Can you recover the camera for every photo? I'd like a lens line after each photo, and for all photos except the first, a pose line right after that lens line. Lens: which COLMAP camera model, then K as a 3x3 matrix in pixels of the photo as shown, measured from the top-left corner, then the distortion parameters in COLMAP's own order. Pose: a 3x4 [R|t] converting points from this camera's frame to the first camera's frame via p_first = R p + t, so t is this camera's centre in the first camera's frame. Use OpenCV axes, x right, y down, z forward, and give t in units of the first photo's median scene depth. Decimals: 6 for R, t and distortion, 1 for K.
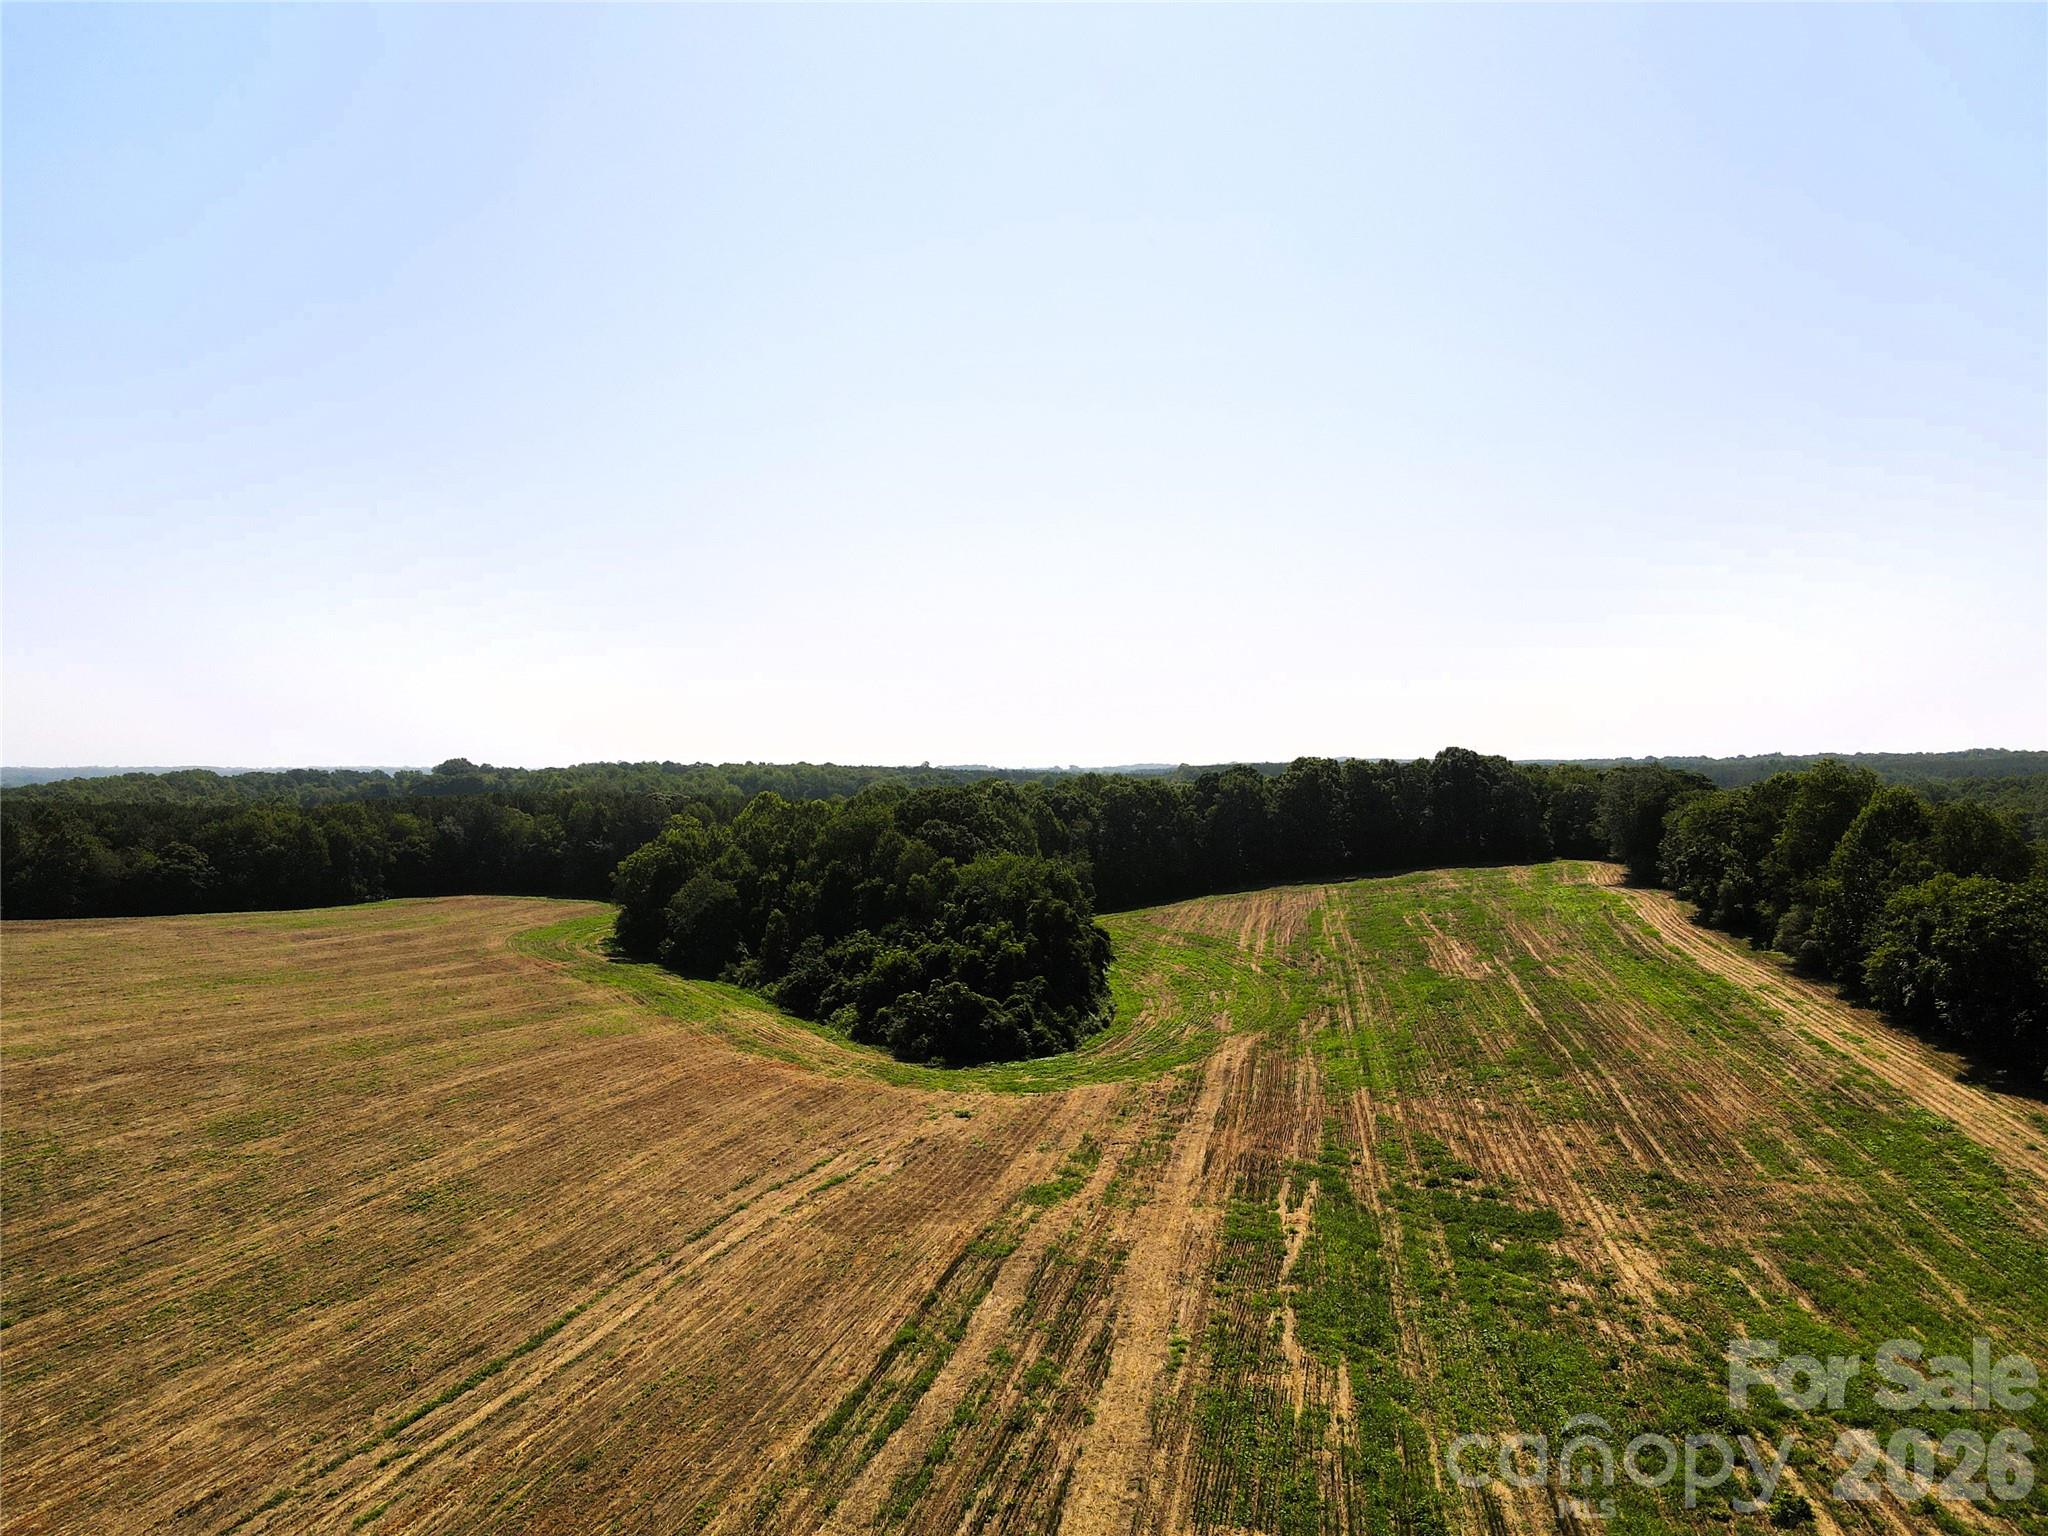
lens RADIAL K [[1501.8, 0, 1010.9], [0, 1501.8, 752.8], [0, 0, 1]] dist [0.008565, 0.016809]
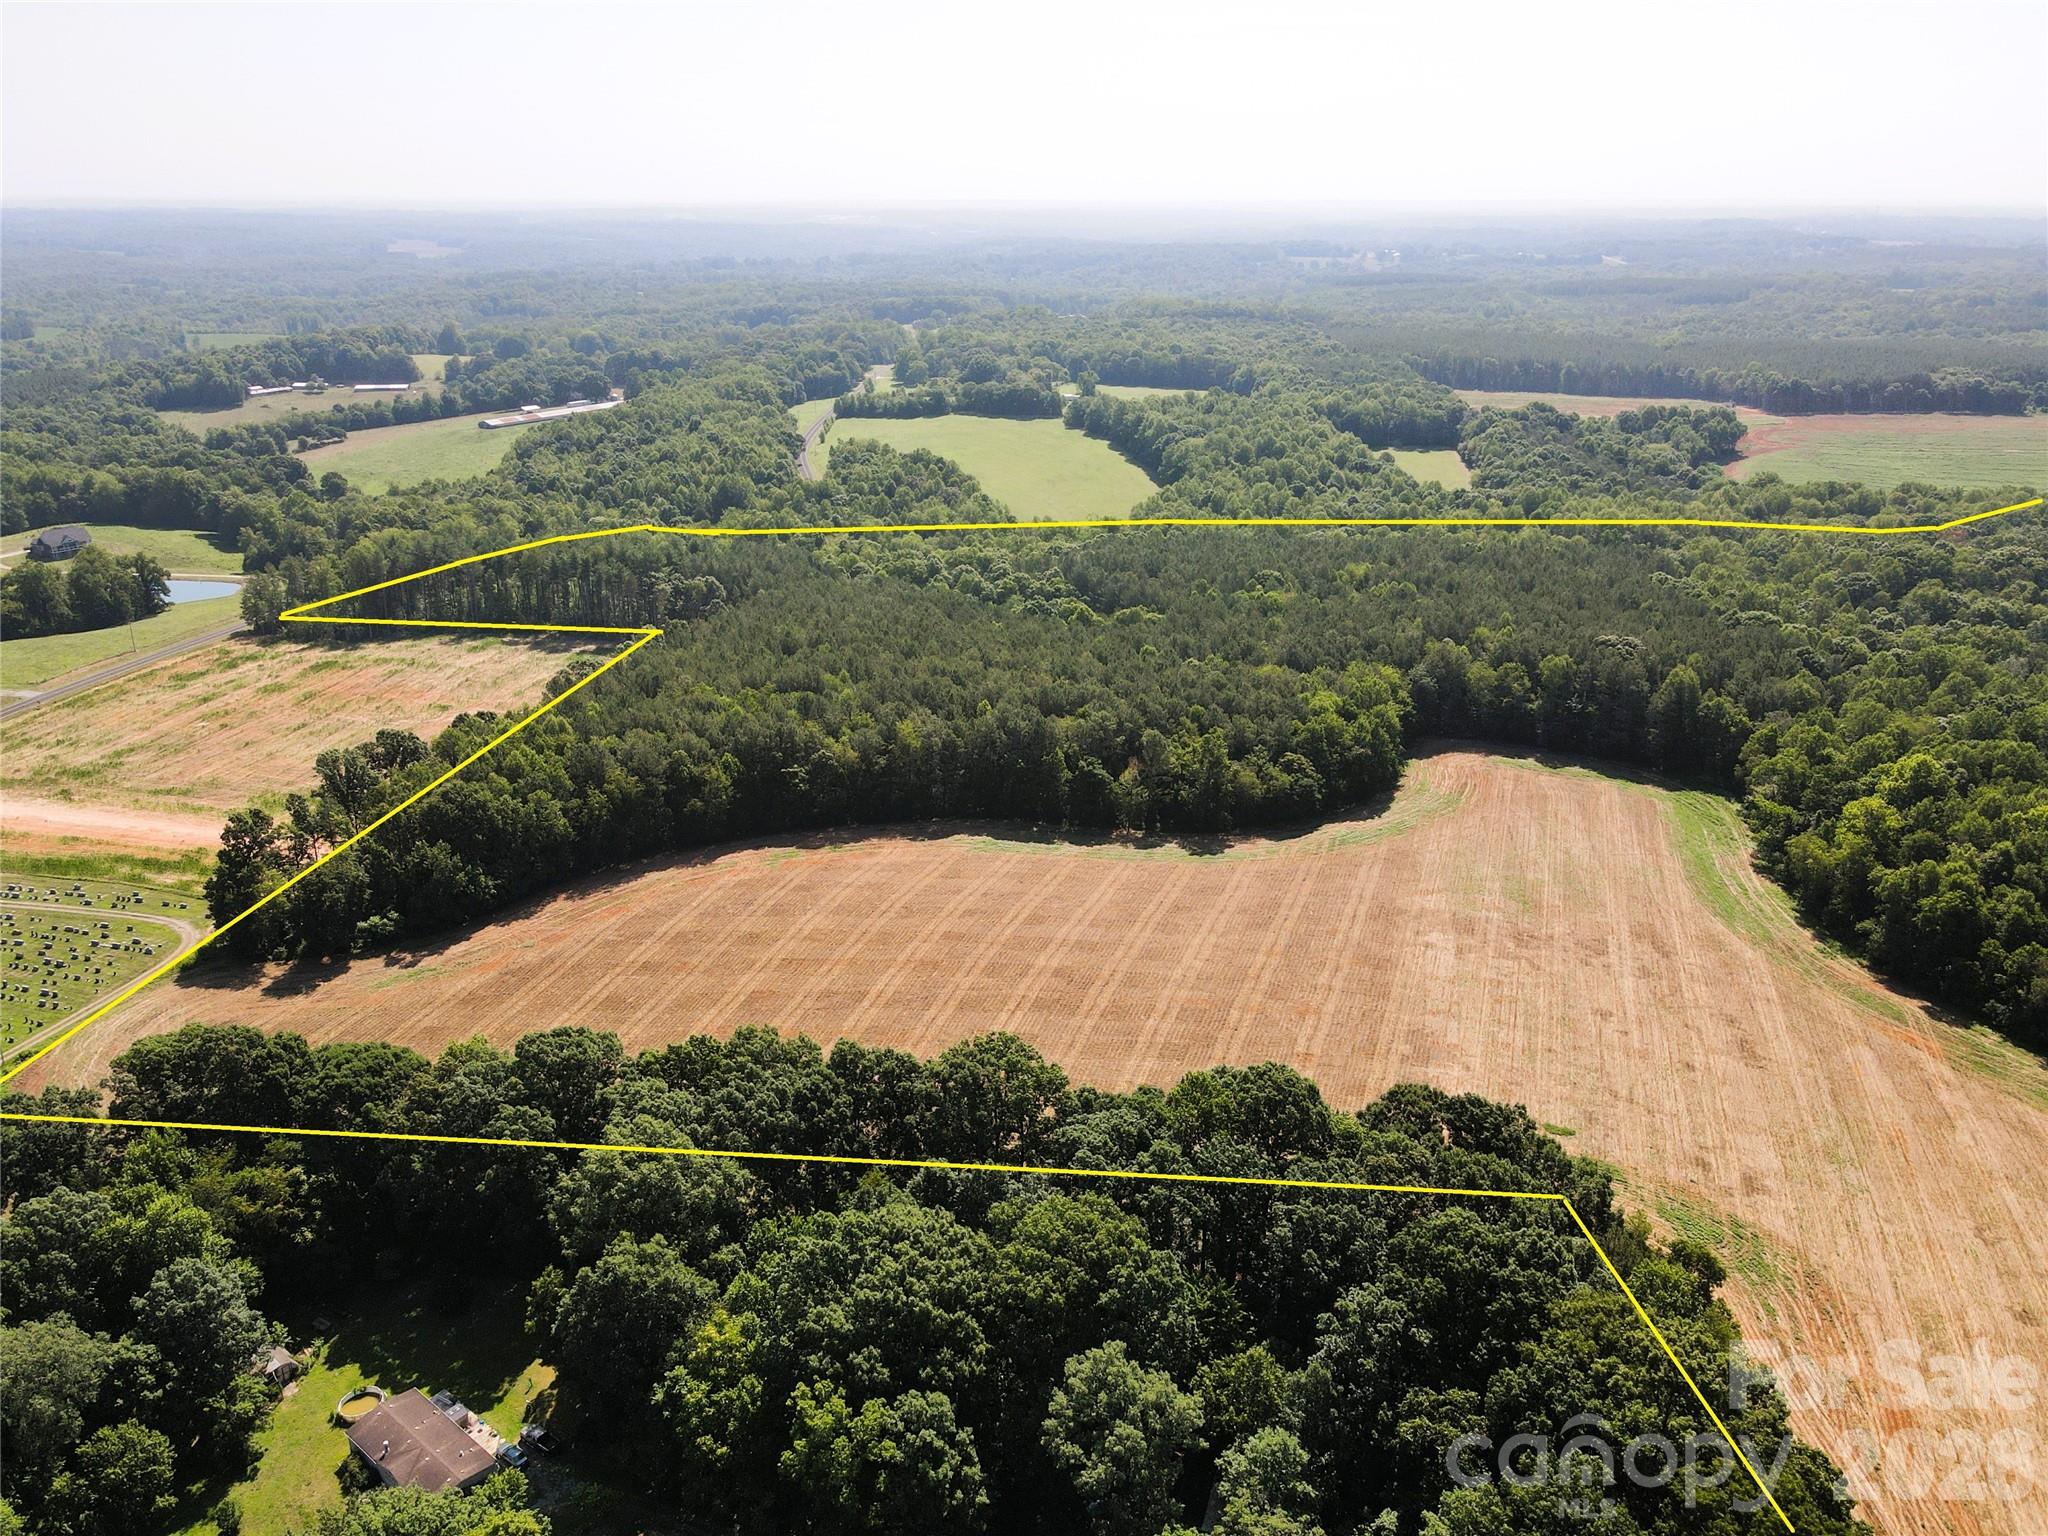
lens RADIAL K [[1501.8, 0, 1009.2], [0, 1501.8, 776.6], [0, 0, 1]] dist [0.008565, 0.016809]
pose [[0.987132, 0.061512, -0.147601, -1.912731], [-0.002603, 0.929109, 0.369798, -1.025268], [0.159885, -0.364655, 0.917313, -0.033759]]
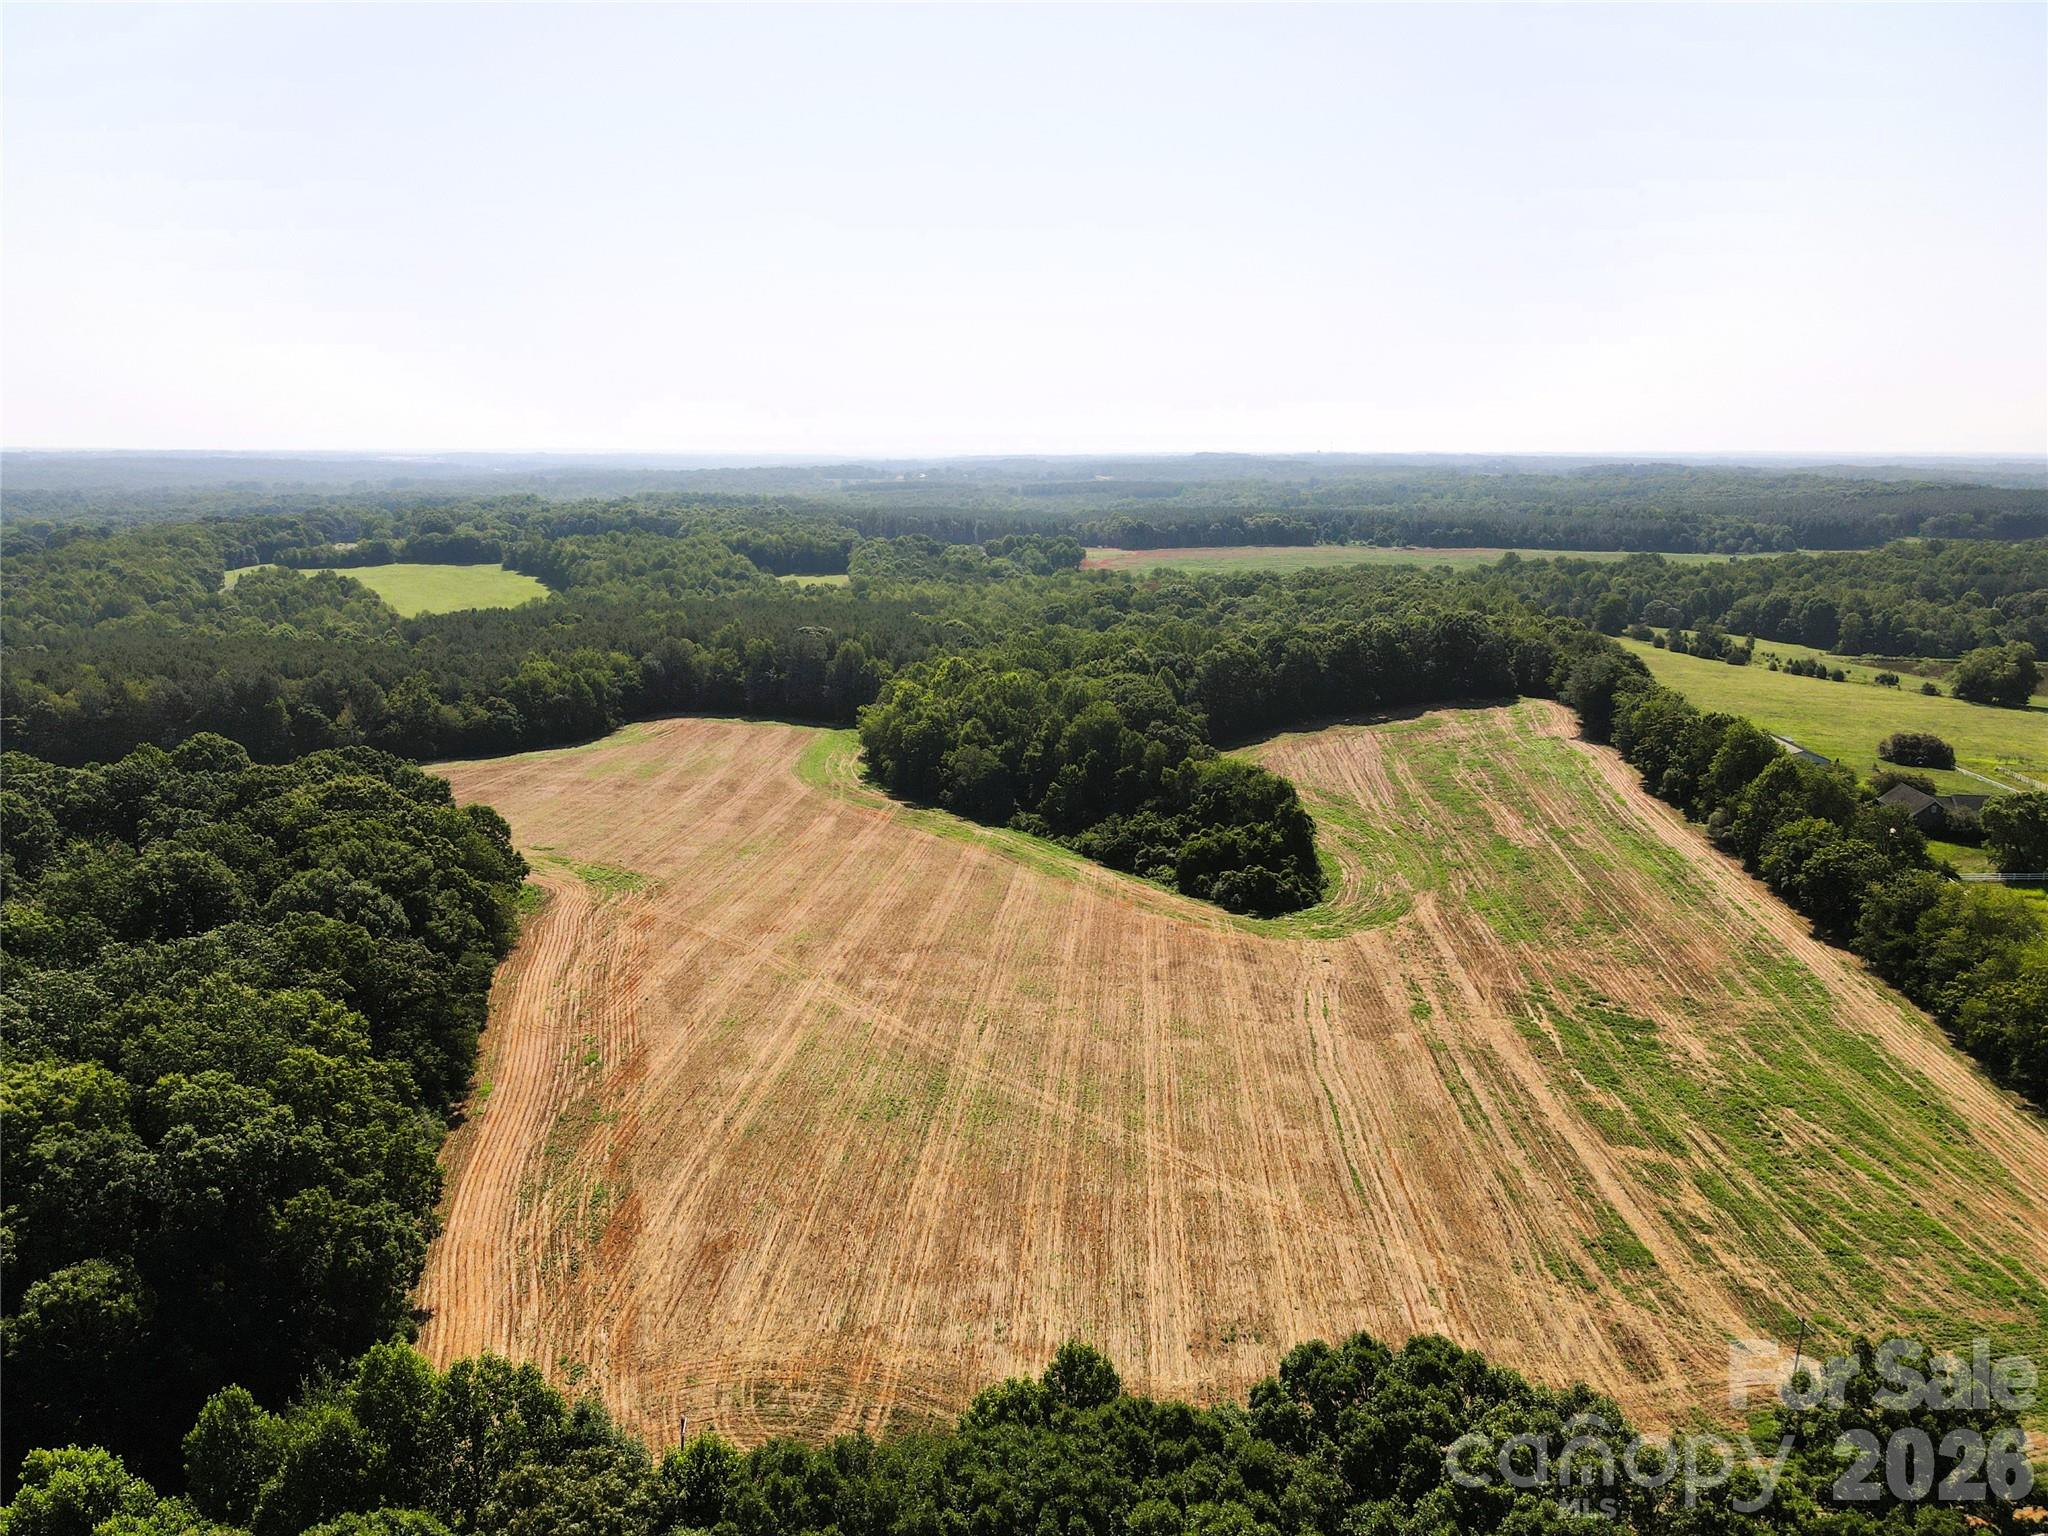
lens RADIAL K [[1501.8, 0, 1013.1], [0, 1501.8, 770.6], [0, 0, 1]] dist [0.008565, 0.016809]
pose [[0.994642, -0.017197, 0.101939, -0.784688], [-0.005713, 0.975417, 0.220293, -0.533393], [-0.103222, -0.219695, 0.970092, -0.998552]]
